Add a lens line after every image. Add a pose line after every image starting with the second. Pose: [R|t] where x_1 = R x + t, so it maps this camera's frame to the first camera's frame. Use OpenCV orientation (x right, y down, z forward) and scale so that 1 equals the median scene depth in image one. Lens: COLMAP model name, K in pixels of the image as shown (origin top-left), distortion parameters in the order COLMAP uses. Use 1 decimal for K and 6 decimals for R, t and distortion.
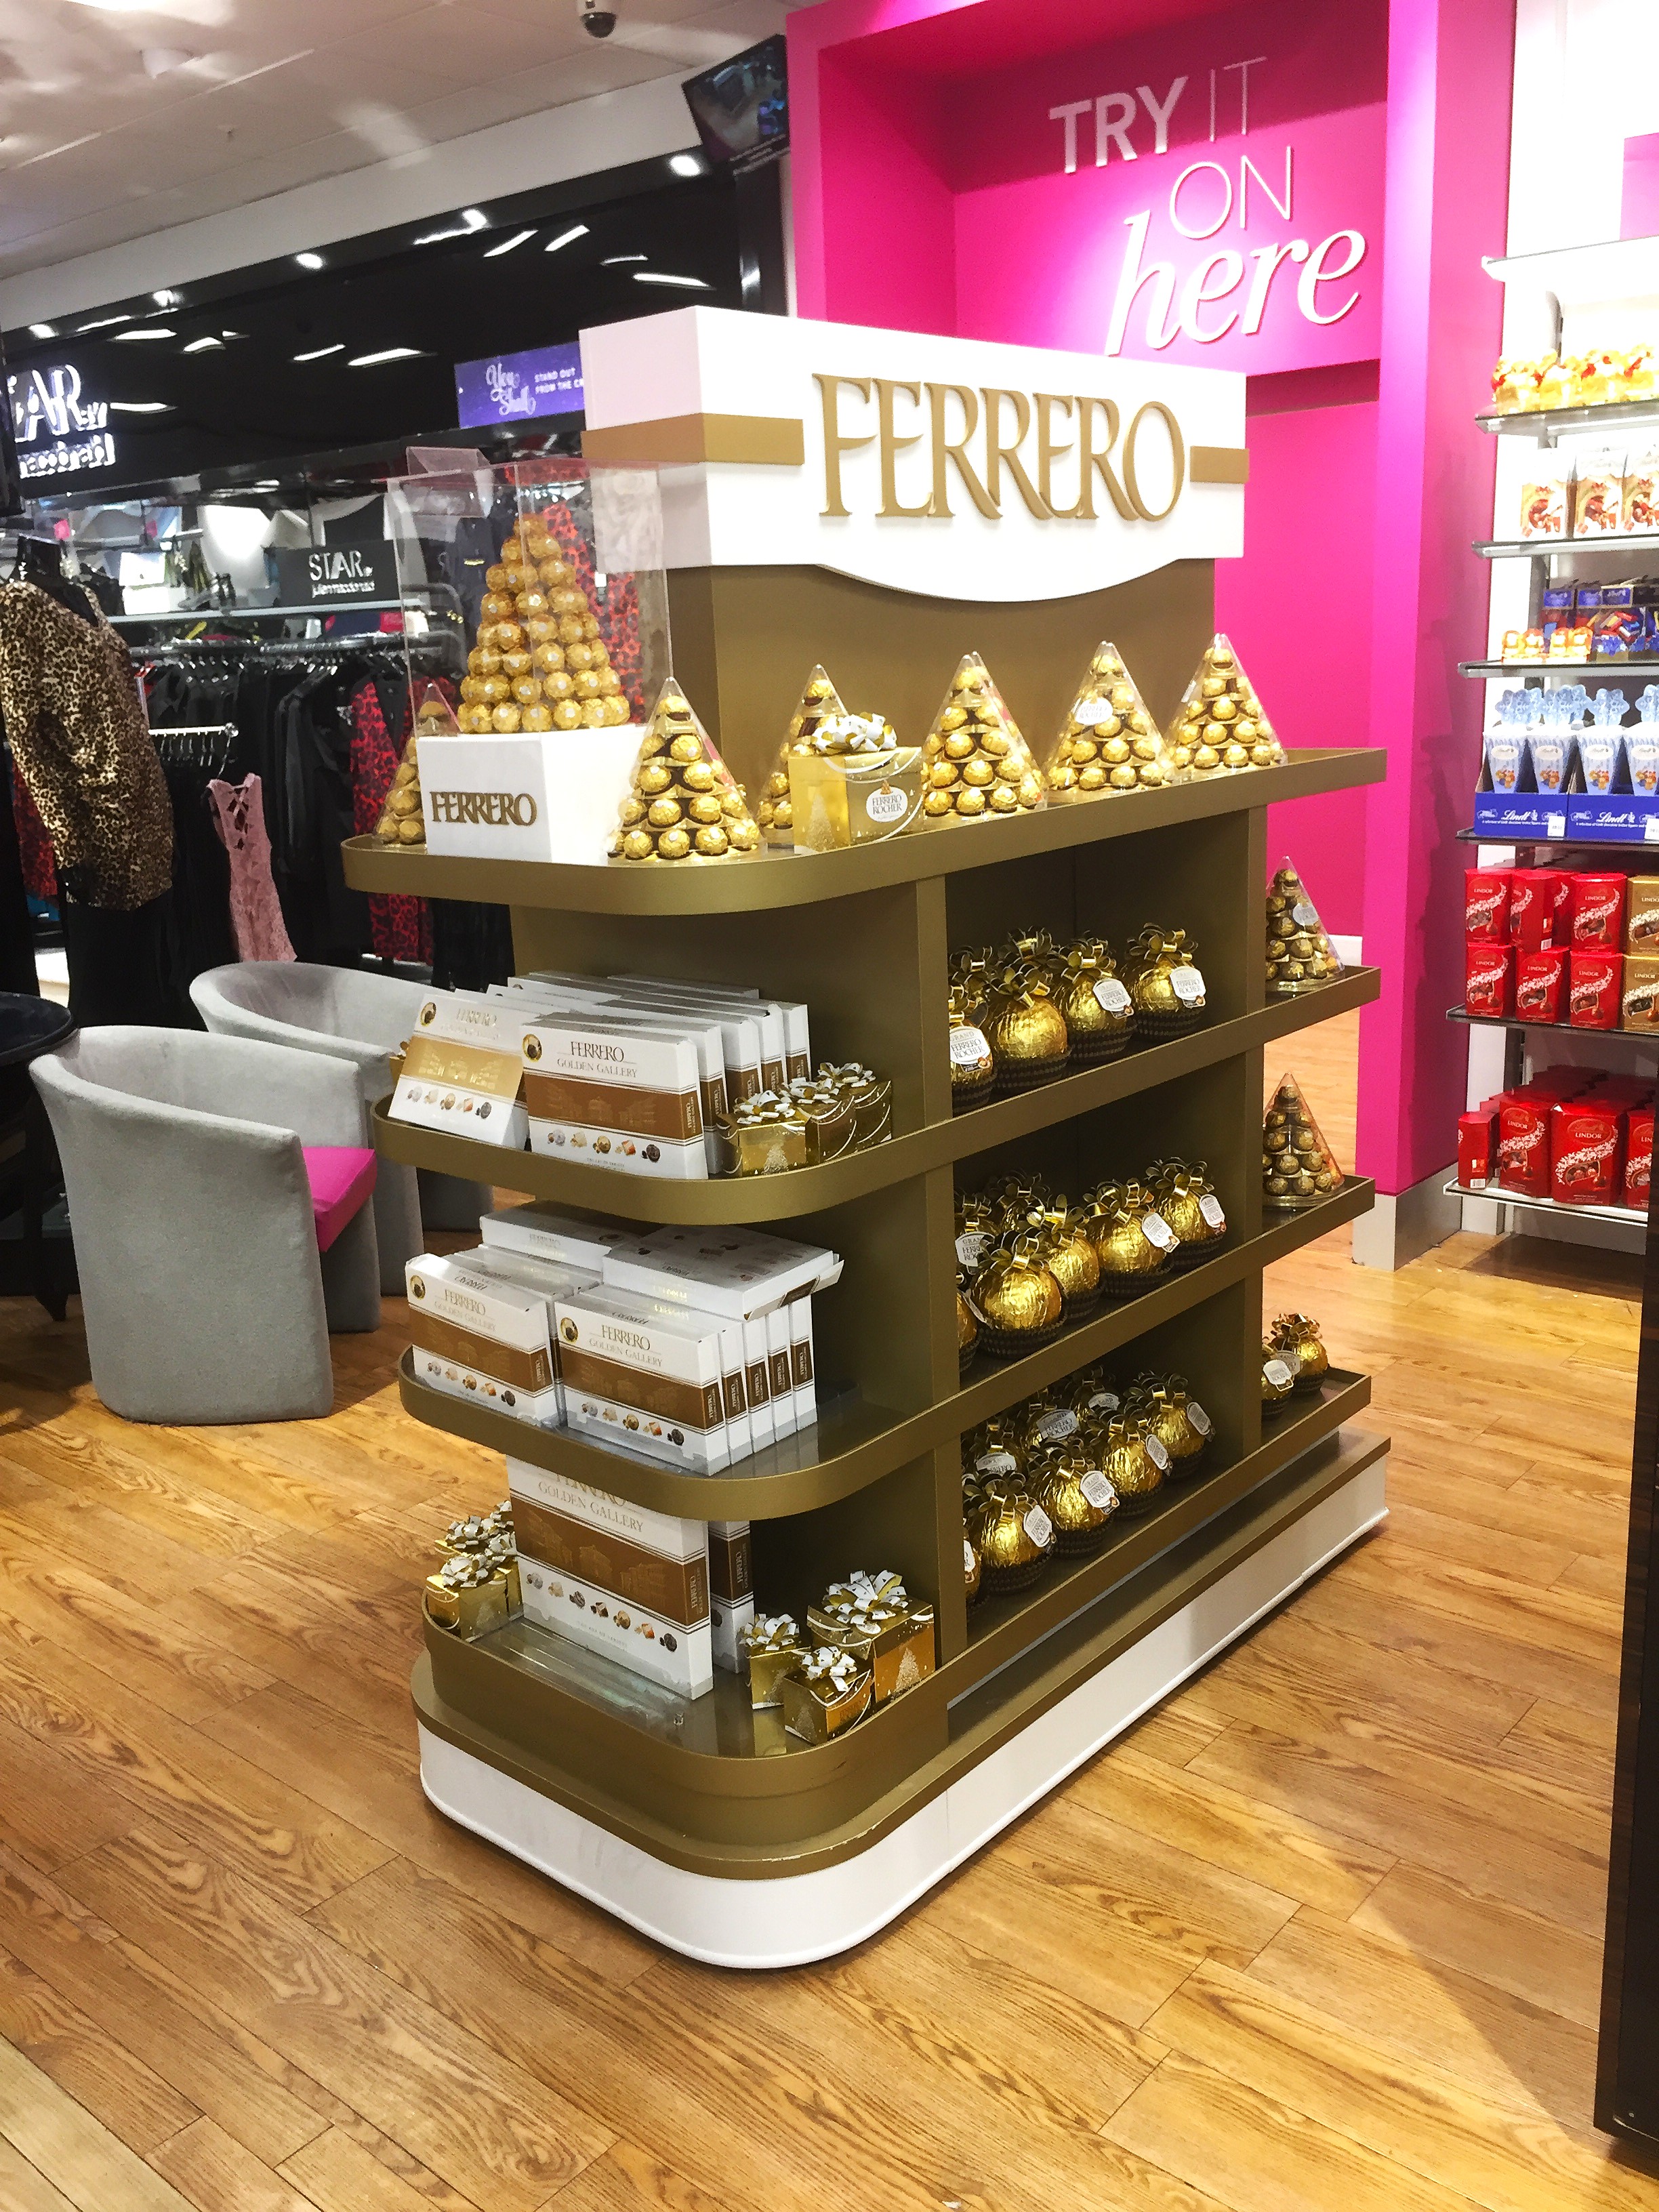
lens RADIAL K [[1912.4, 0, 824.7], [0, 1912.4, 1110.0], [0, 0, 1]] dist [0.044846, -0.024355]
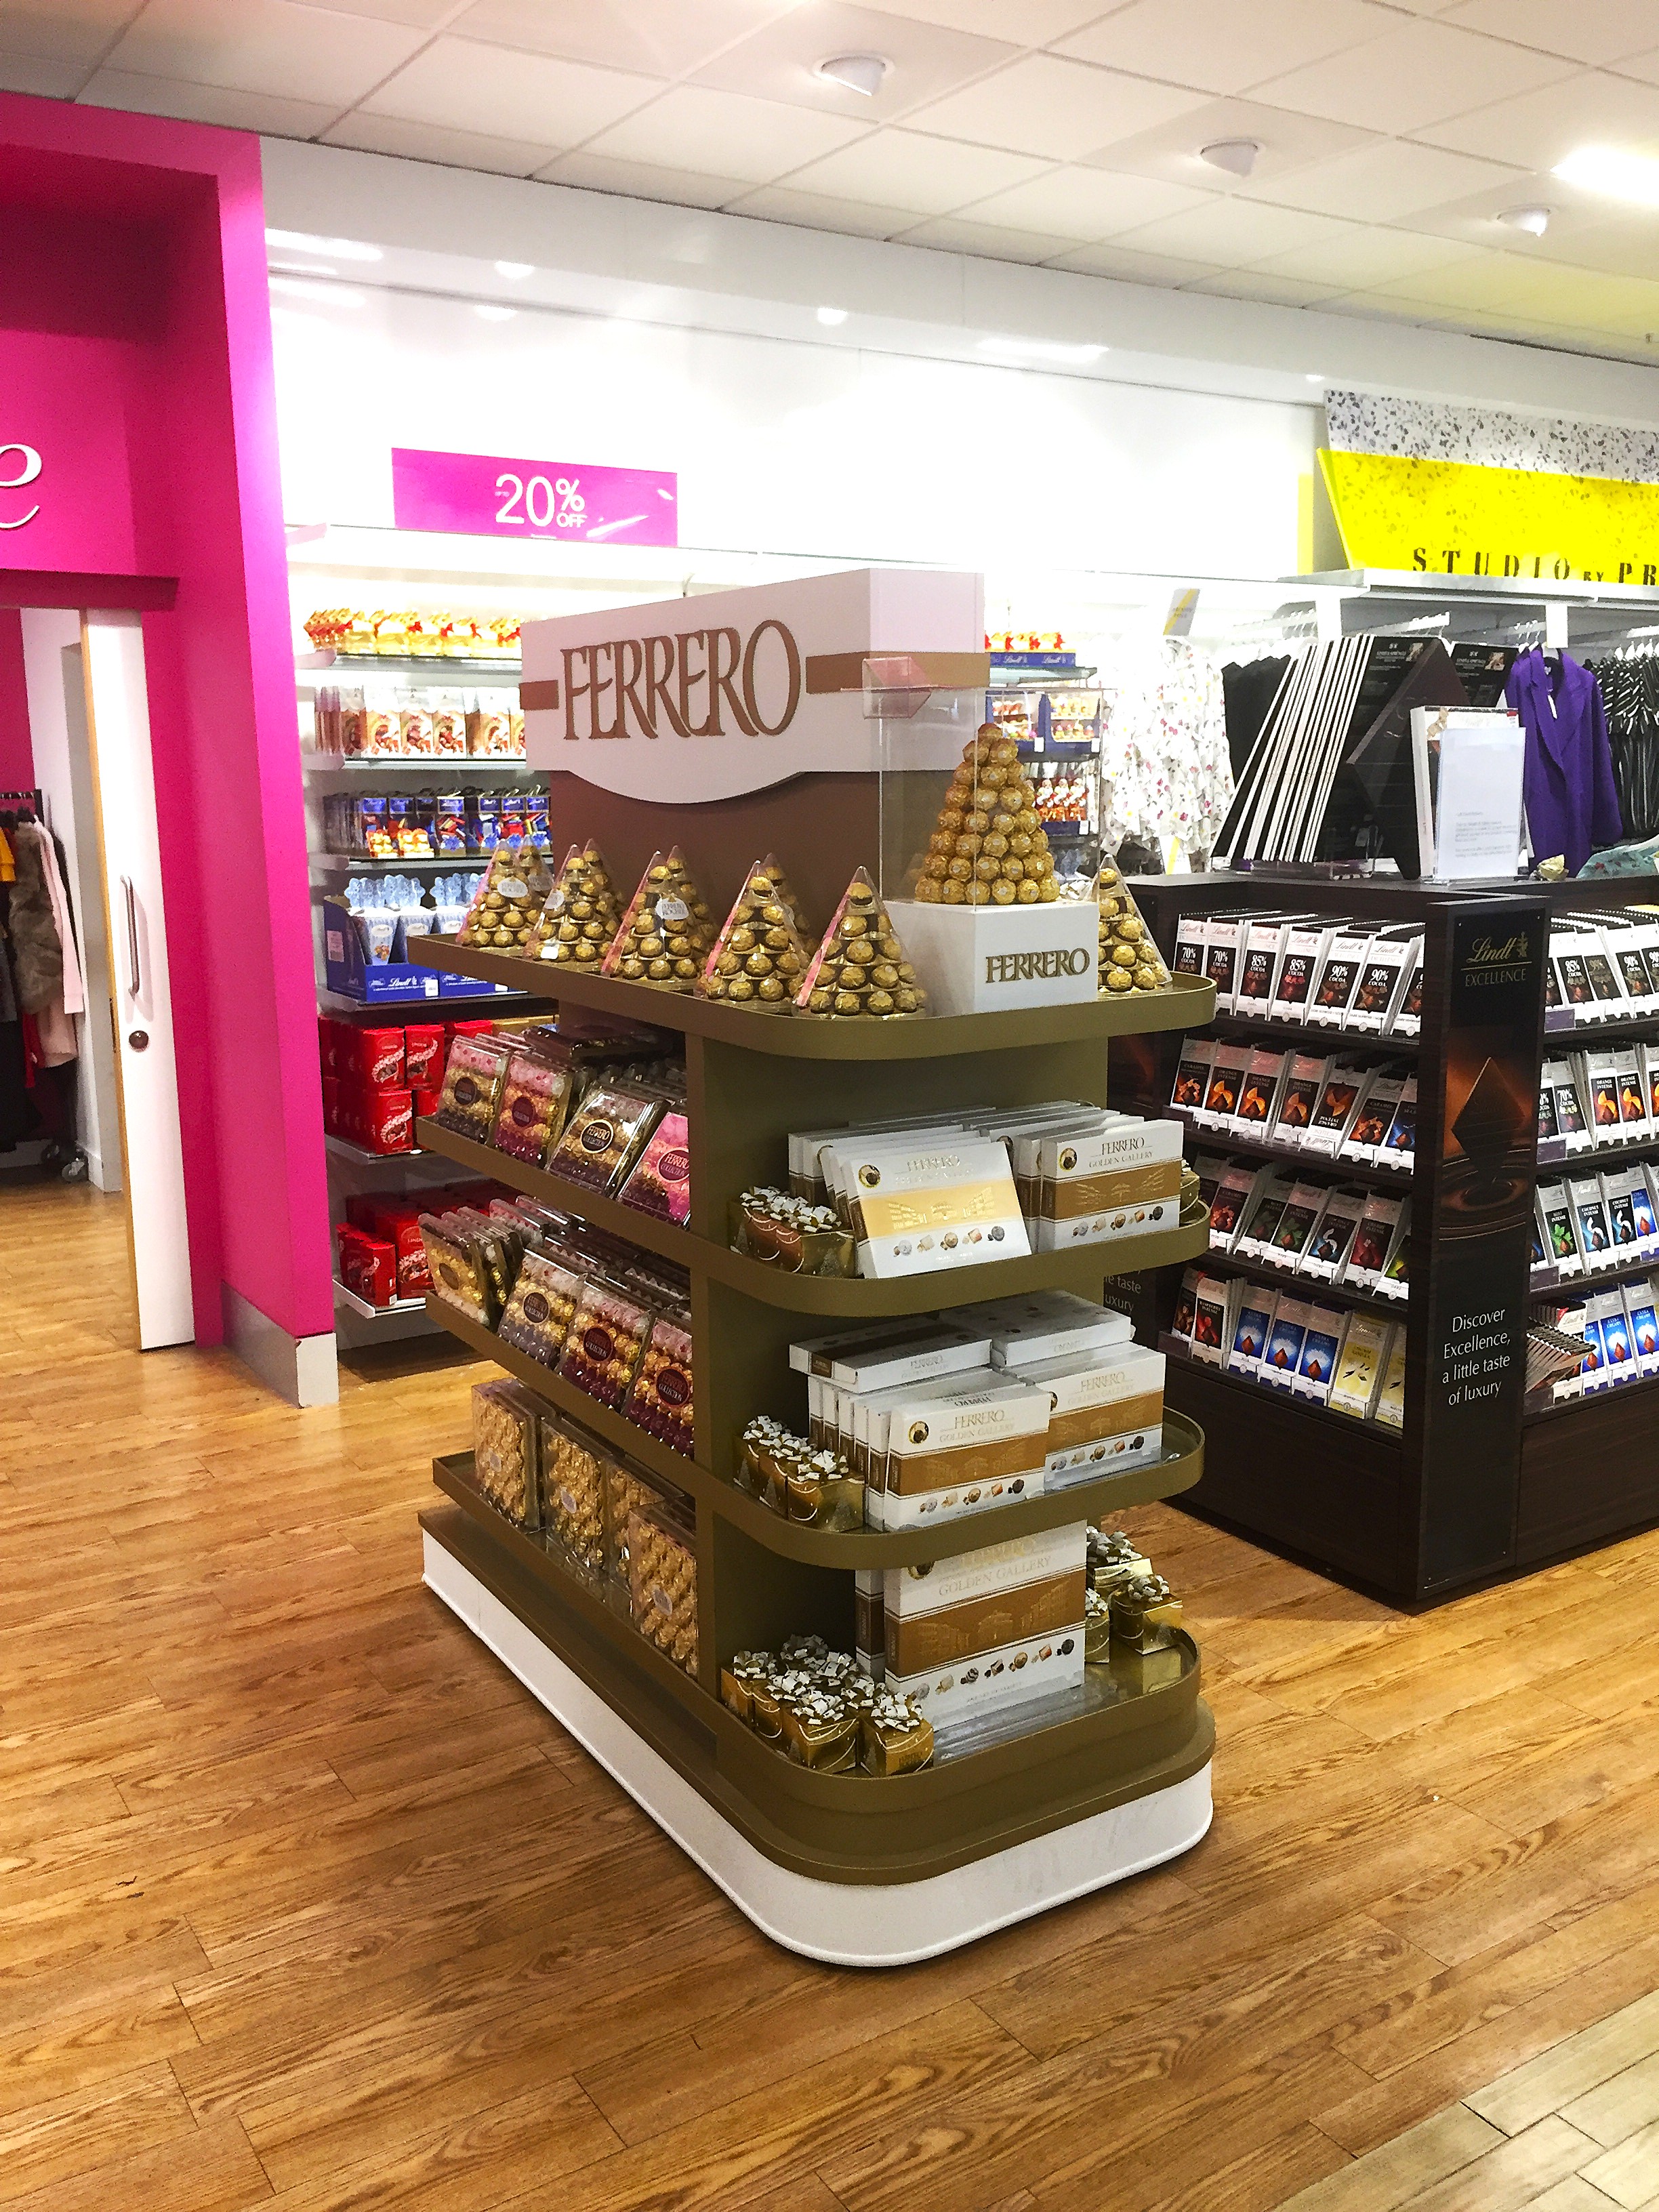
lens RADIAL K [[1912.4, 0, 824.4], [0, 1912.4, 1106.2], [0, 0, 1]] dist [0.044846, -0.024355]
pose [[0.285236, -0.132159, 0.949302, -1.199823], [0.233740, 0.970135, 0.064828, -0.160758], [-0.929519, 0.203399, 0.307608, 0.693339]]
